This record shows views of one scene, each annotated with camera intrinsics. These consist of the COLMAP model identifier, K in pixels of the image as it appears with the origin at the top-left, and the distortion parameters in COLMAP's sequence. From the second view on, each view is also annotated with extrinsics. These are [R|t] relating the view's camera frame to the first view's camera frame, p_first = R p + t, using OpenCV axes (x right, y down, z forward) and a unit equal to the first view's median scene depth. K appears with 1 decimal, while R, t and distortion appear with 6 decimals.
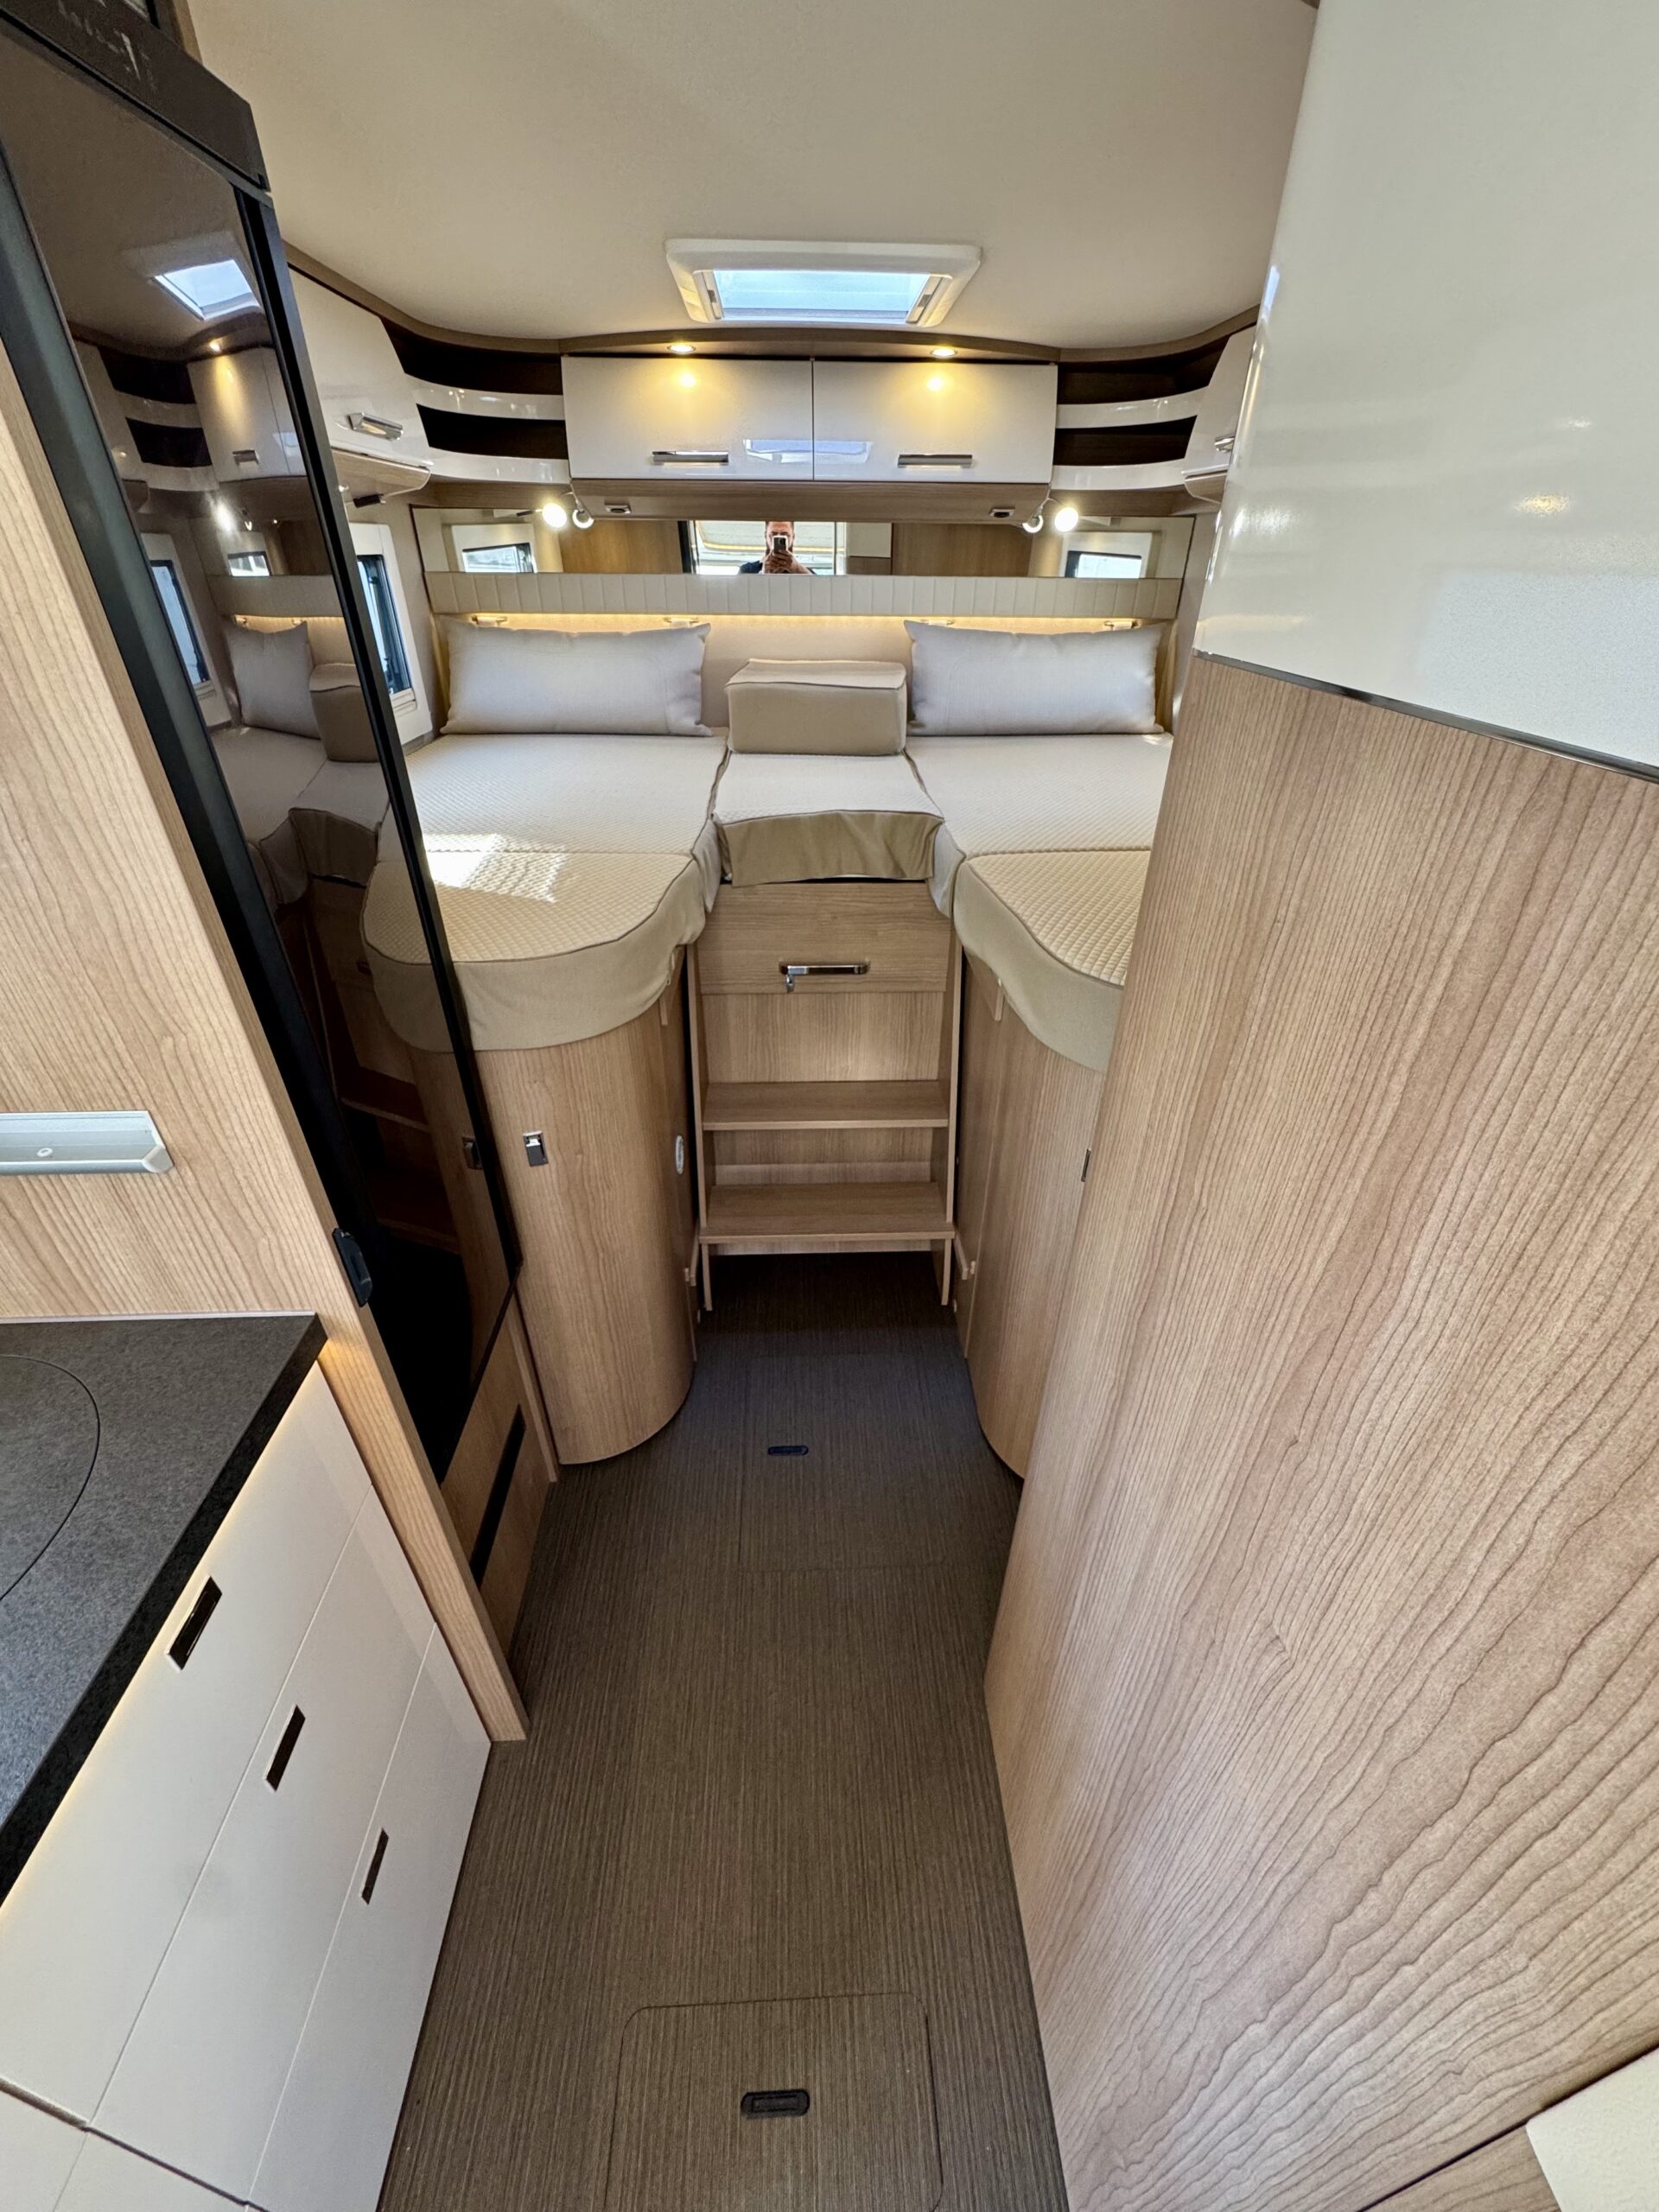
lens RADIAL K [[882.3, 0, 829.3], [0, 882.3, 1107.8], [0, 0, 1]] dist [-0.002160, -0.000344]
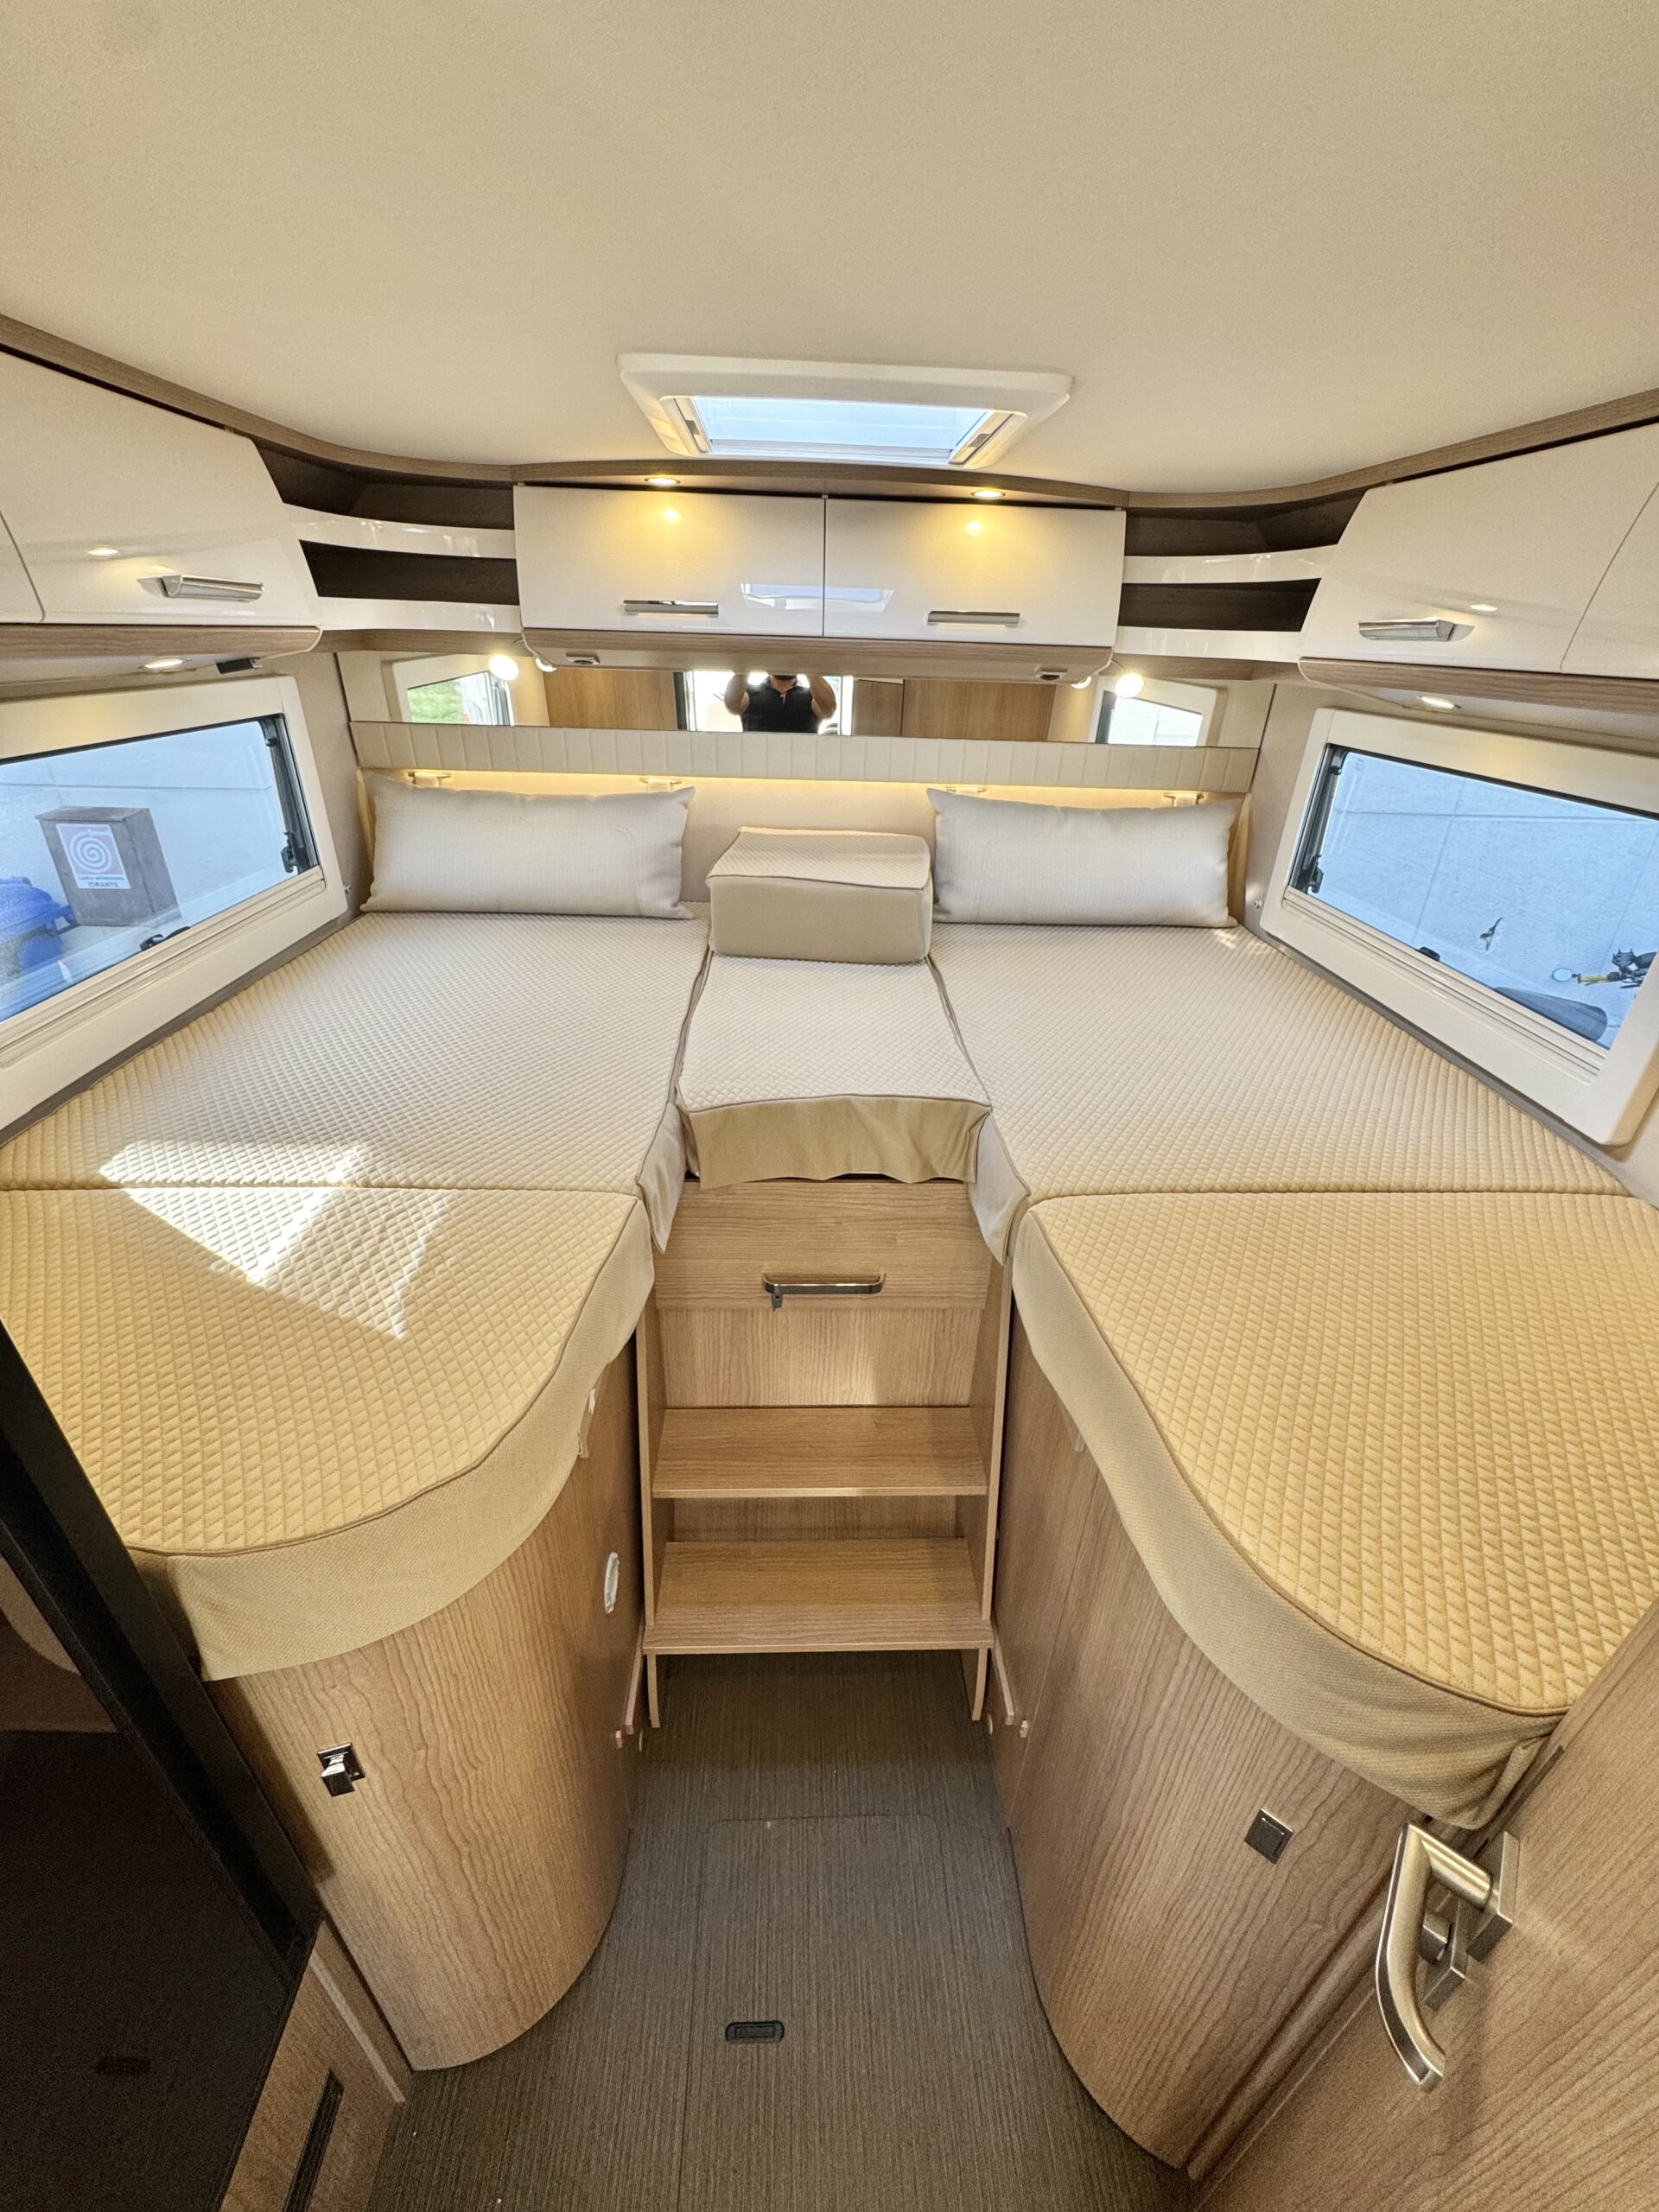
lens RADIAL K [[882.3, 0, 827.5], [0, 882.3, 1112.8], [0, 0, 1]] dist [-0.002160, -0.000344]
pose [[0.999739, 0.022246, 0.005186, -0.008669], [-0.021833, 0.997360, -0.069256, -0.229535], [-0.006713, 0.069124, 0.997585, 0.231457]]
